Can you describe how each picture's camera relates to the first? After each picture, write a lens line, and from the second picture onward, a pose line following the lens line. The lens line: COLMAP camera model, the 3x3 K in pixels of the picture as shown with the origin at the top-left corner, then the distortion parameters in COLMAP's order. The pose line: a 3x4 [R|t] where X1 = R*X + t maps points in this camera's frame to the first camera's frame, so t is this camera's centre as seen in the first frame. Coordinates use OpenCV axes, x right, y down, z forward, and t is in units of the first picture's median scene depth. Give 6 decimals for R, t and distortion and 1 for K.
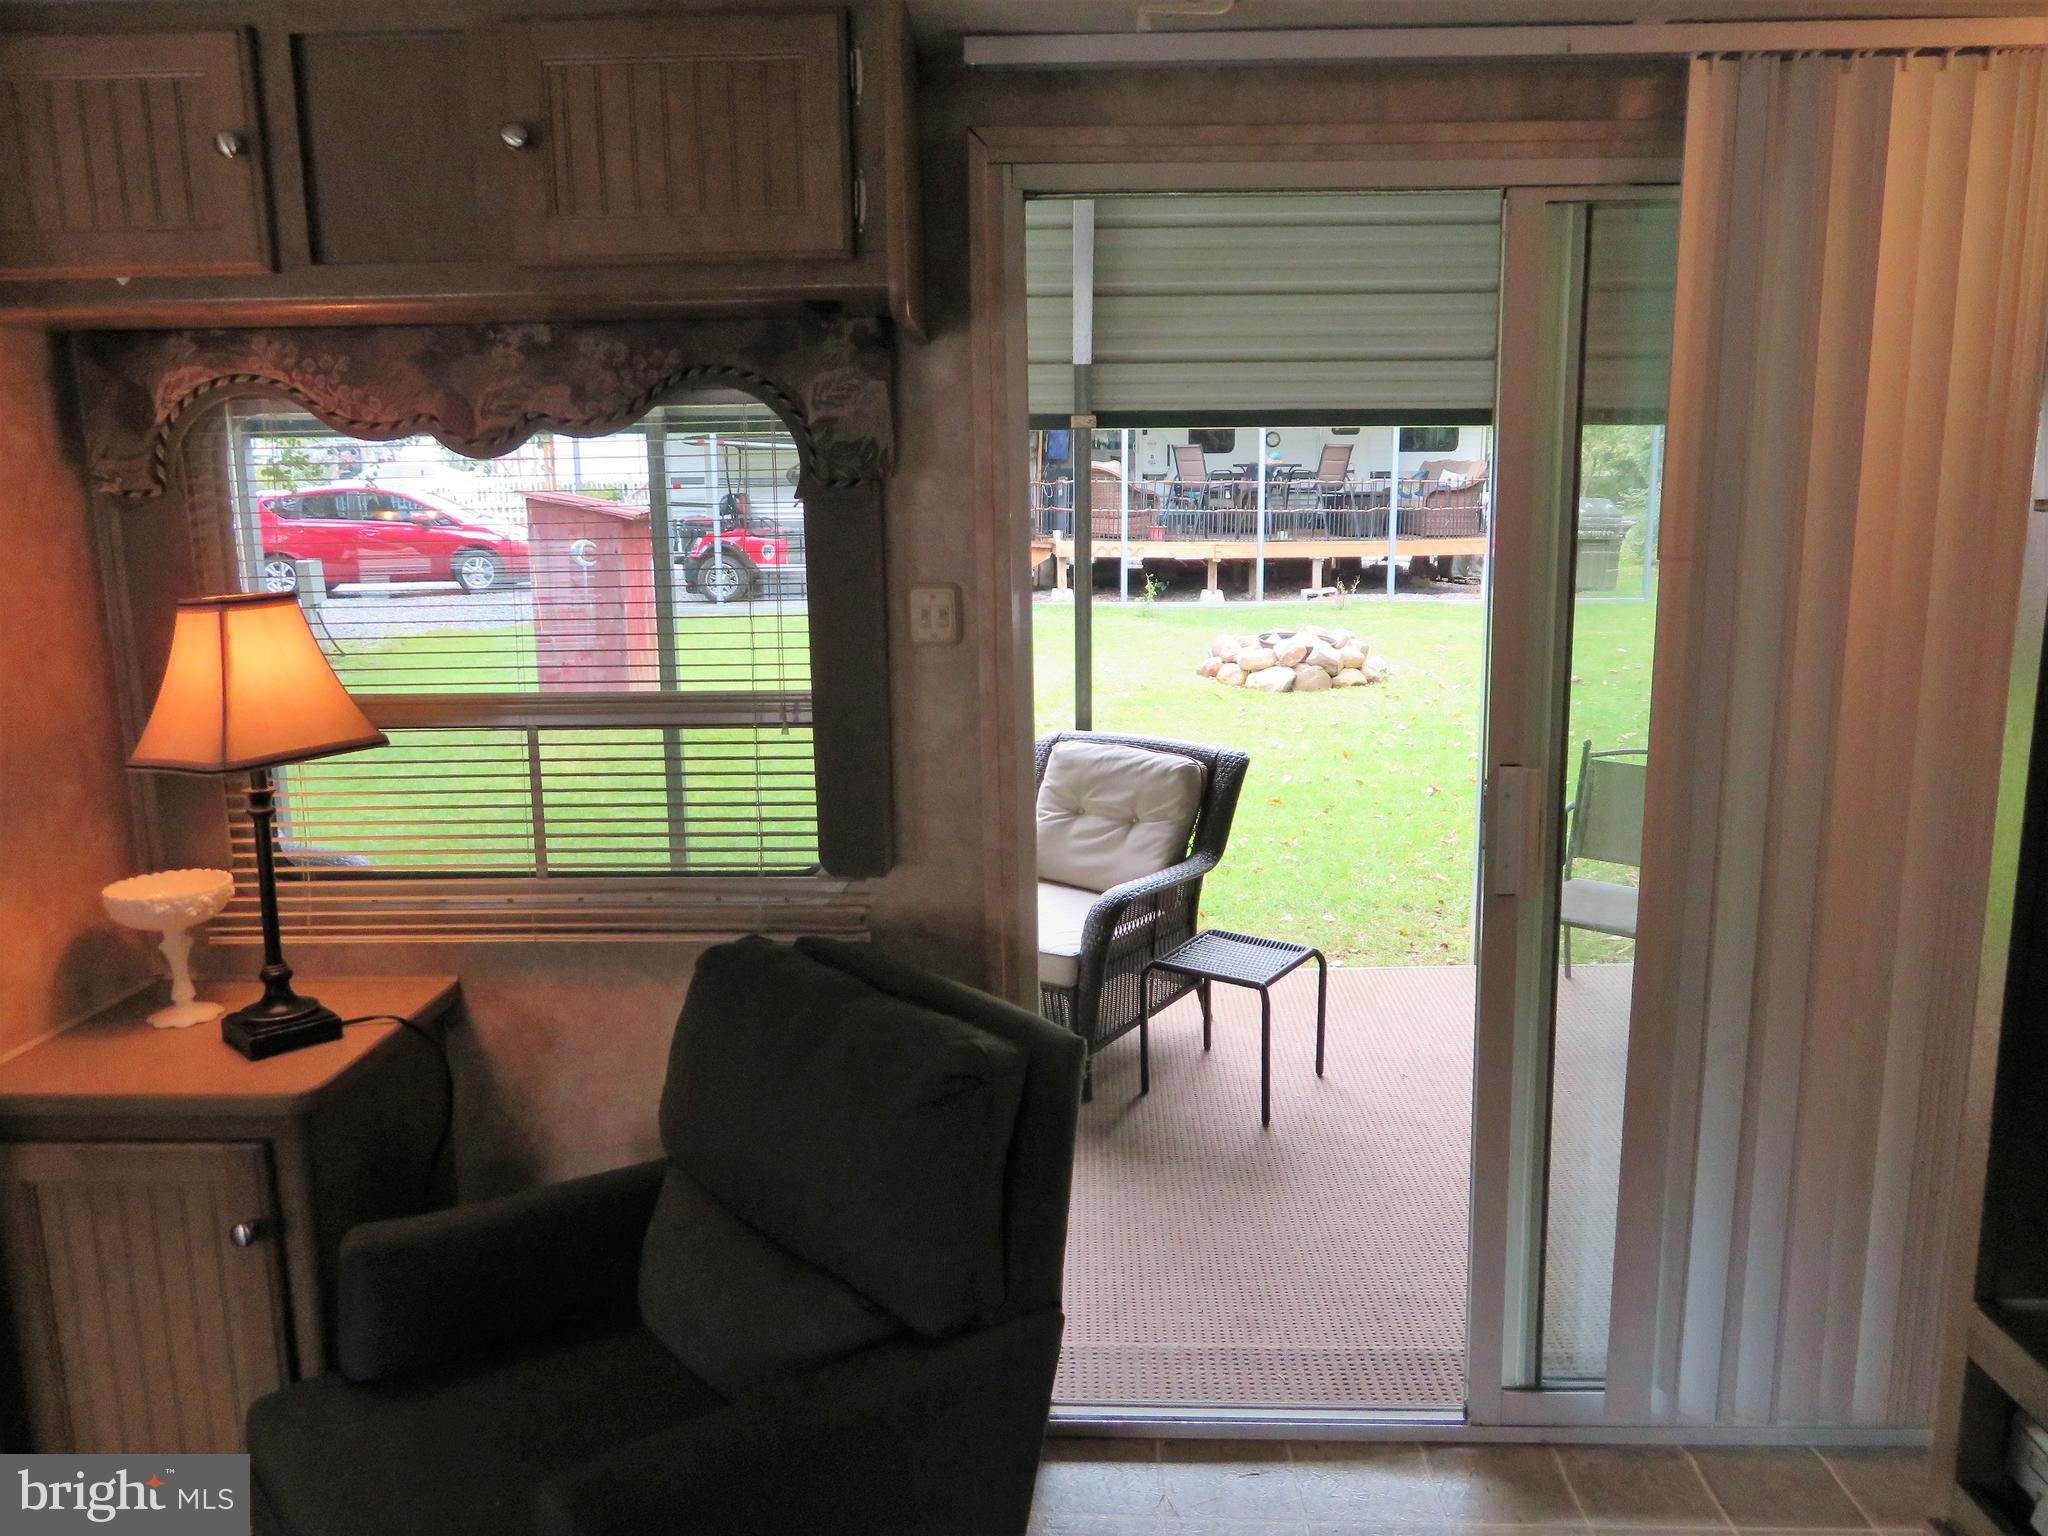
lens RADIAL K [[1484.5, 0, 1020.1], [0, 1484.5, 747.8], [0, 0, 1]] dist [0.003007, -0.000300]
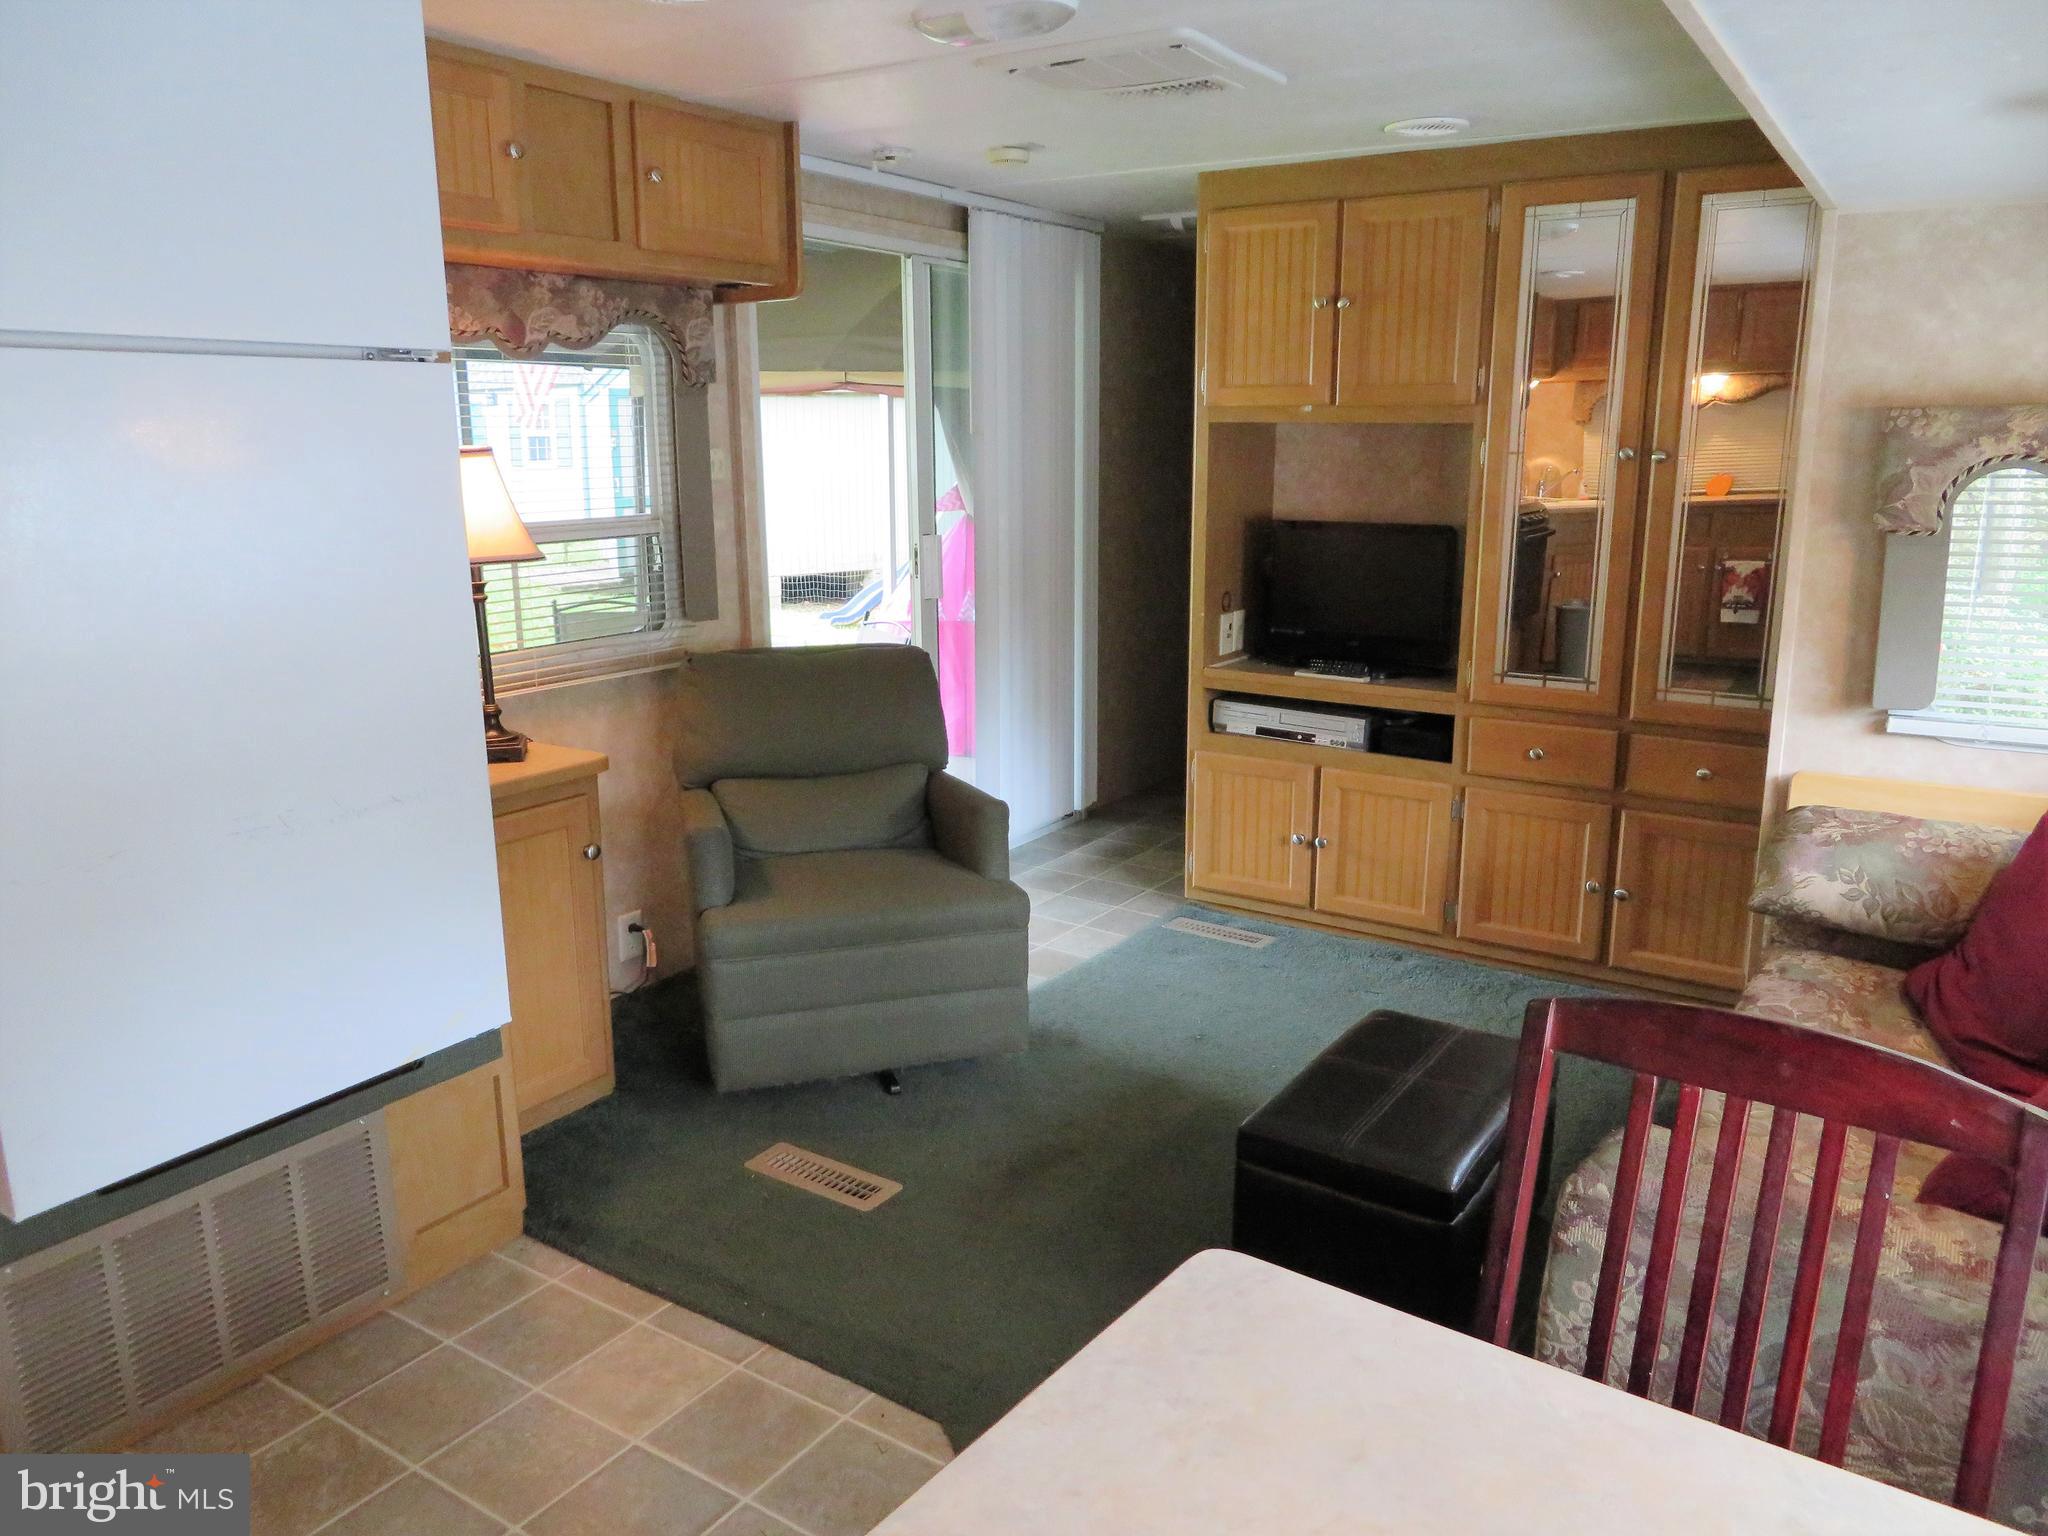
lens RADIAL K [[1484.5, 0, 1022.9], [0, 1484.5, 763.6], [0, 0, 1]] dist [0.003007, -0.000300]
pose [[0.524219, -0.176216, 0.833152, -1.445841], [0.139526, 0.982908, 0.120101, 0.099927], [-0.840075, 0.053287, 0.539846, -0.225718]]
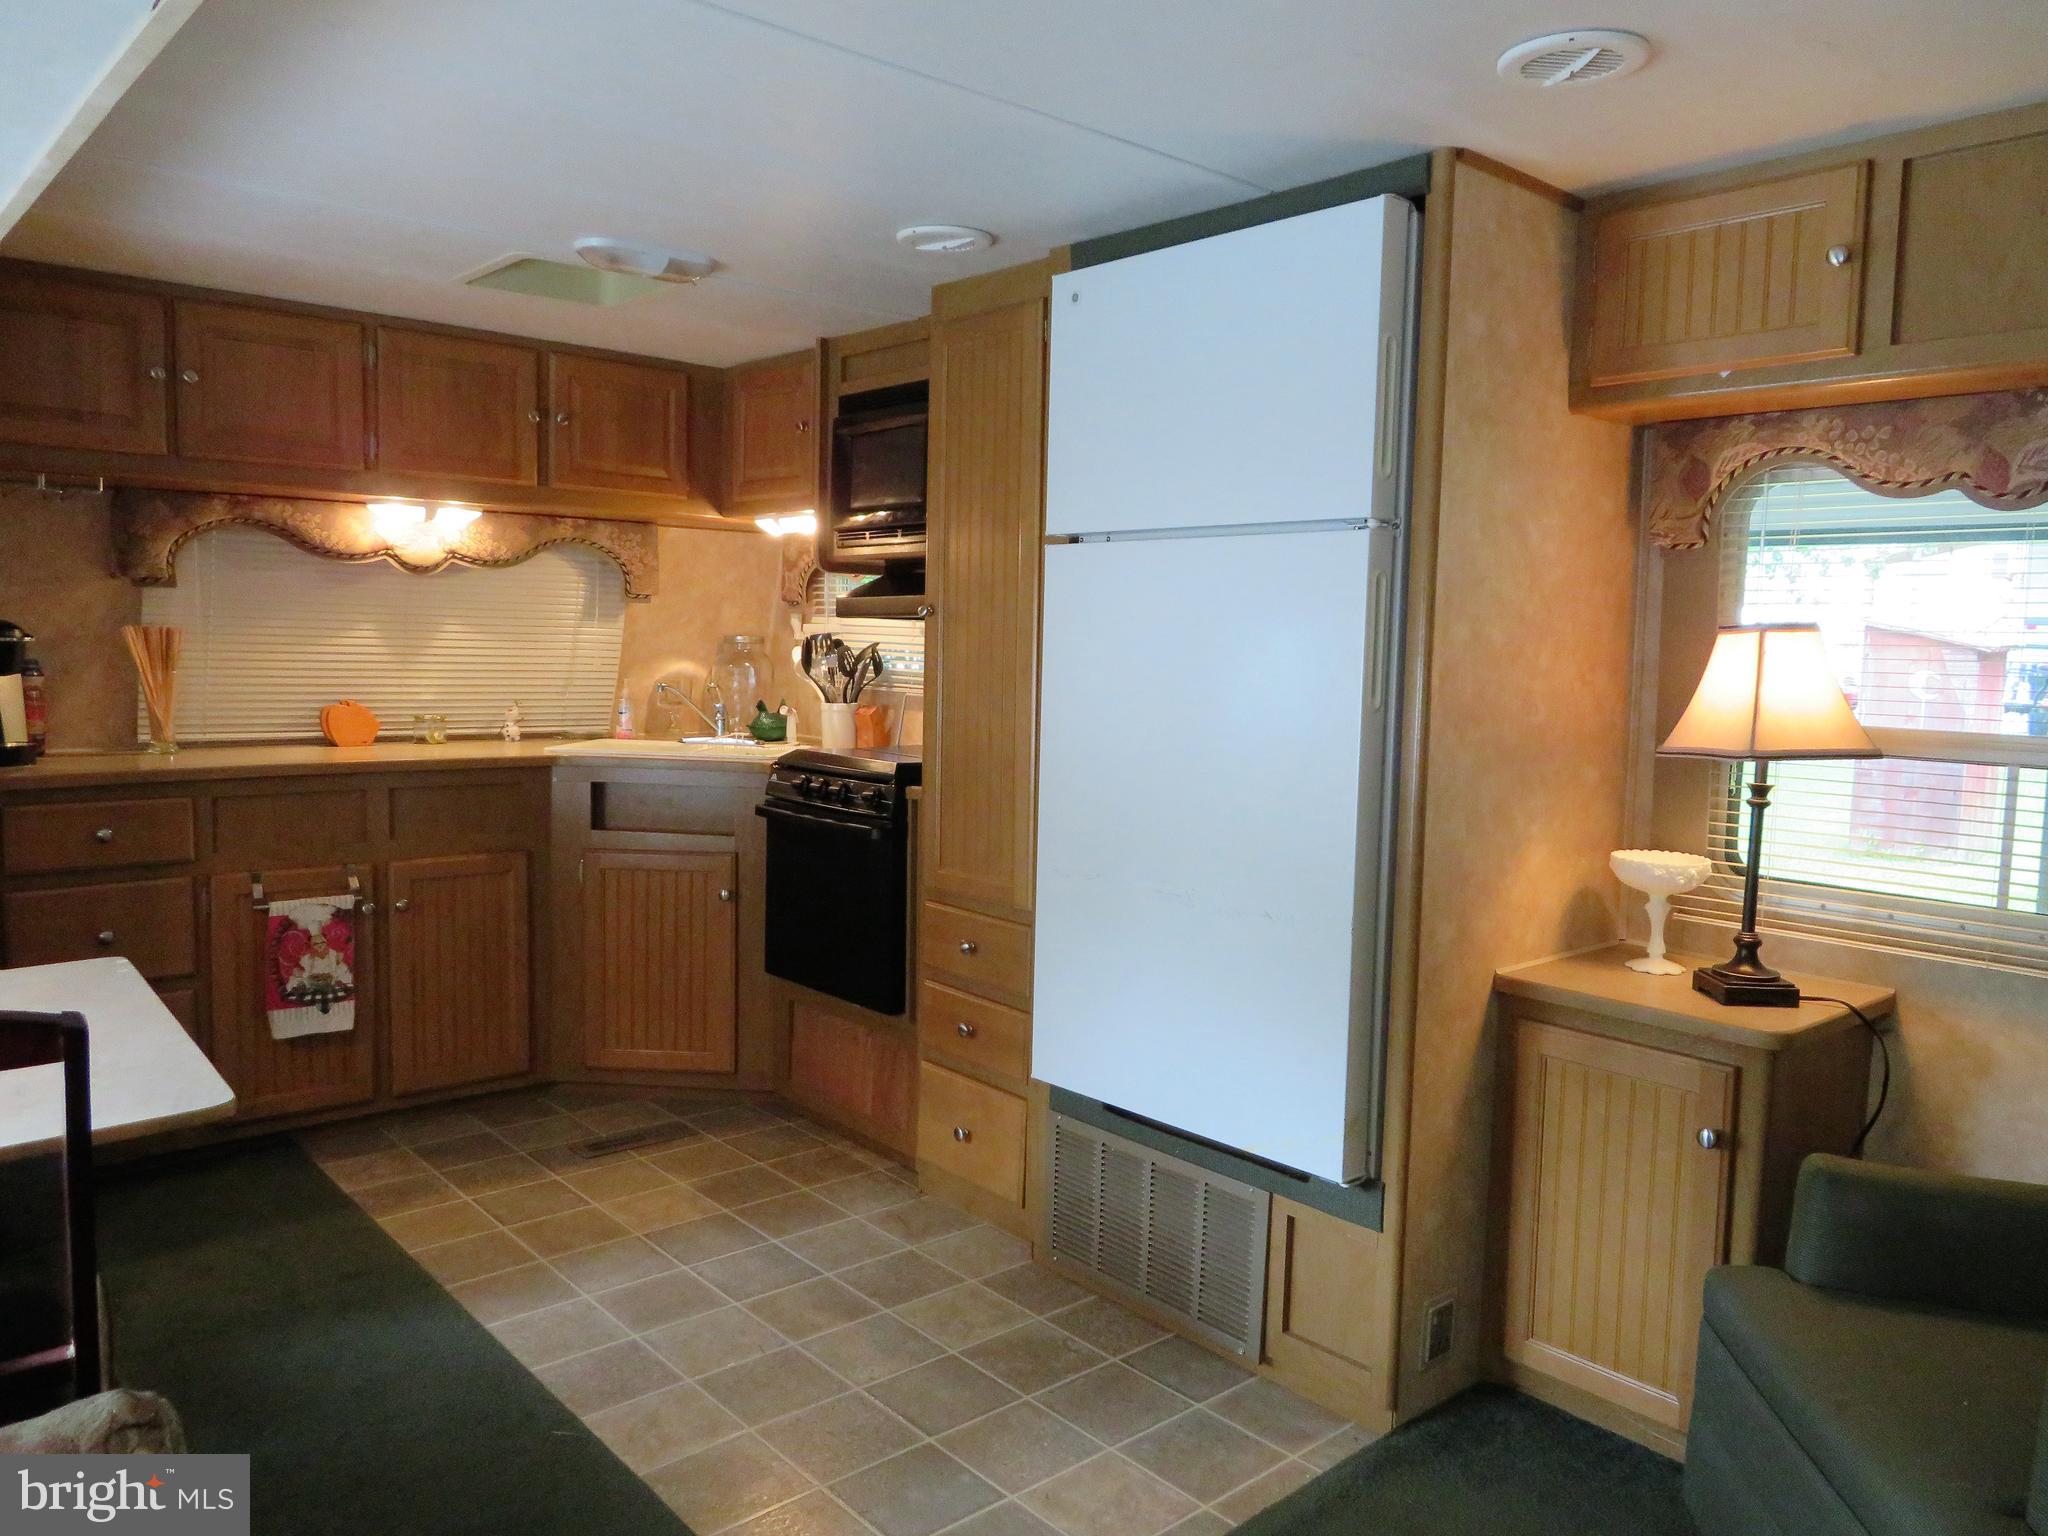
lens RADIAL K [[1484.5, 0, 1019.4], [0, 1484.5, 759.9], [0, 0, 1]] dist [0.003007, -0.000300]
pose [[0.685803, 0.095867, -0.721445, -0.056311], [-0.154151, 0.987929, -0.015258, 0.116659], [0.711274, 0.121675, 0.692303, -0.255450]]
